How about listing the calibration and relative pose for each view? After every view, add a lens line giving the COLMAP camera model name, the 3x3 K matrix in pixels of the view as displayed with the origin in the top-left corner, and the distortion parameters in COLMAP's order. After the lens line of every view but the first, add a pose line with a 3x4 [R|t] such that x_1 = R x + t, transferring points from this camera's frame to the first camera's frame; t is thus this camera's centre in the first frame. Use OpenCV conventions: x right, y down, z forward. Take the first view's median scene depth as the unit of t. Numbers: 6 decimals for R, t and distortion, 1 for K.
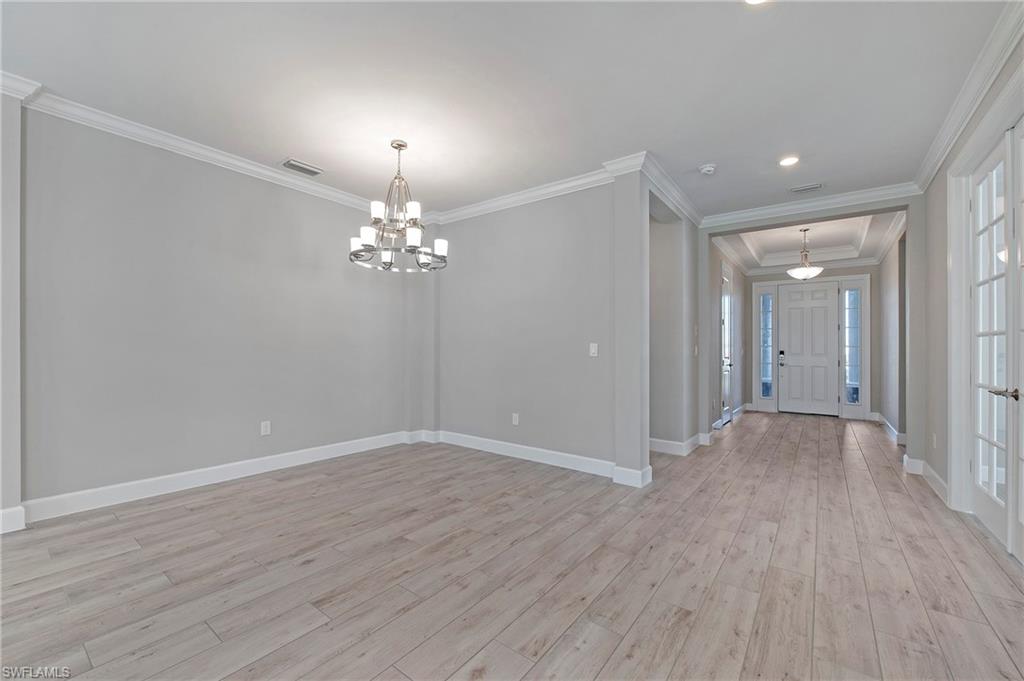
lens RADIAL K [[412.9, 0, 514.7], [0, 412.9, 350.7], [0, 0, 1]] dist [-0.004534, -0.000833]
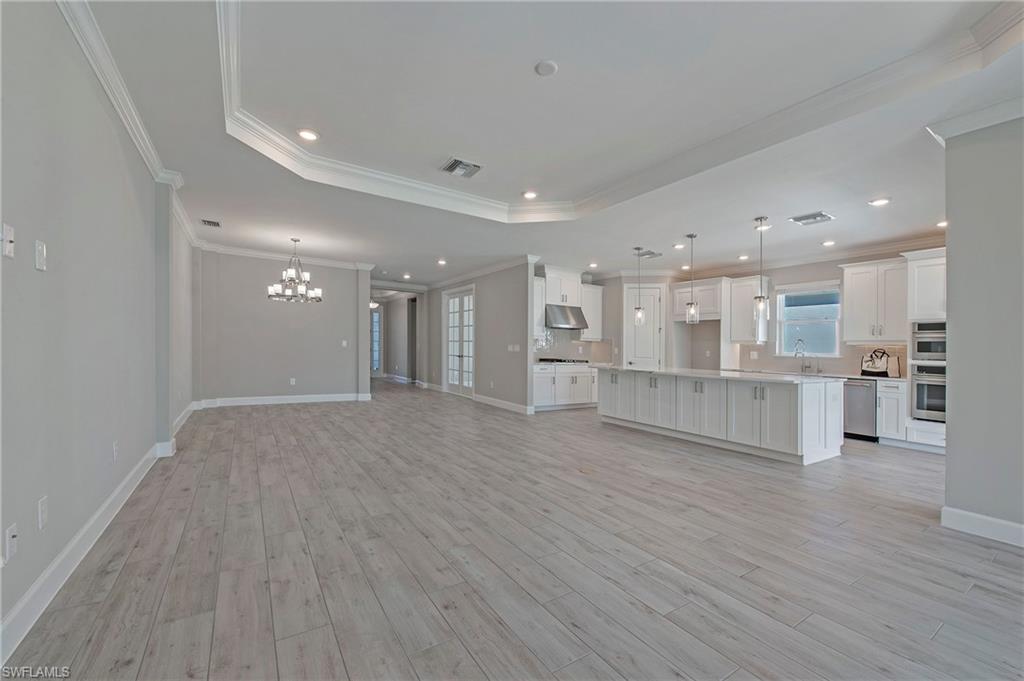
lens RADIAL K [[412.9, 0, 506.5], [0, 412.9, 333.5], [0, 0, 1]] dist [-0.004534, -0.000833]
pose [[0.358864, 0.031837, 0.932847, -1.103805], [-0.020189, 0.999449, -0.026343, -0.010494], [-0.933172, -0.009379, 0.359309, -0.401612]]
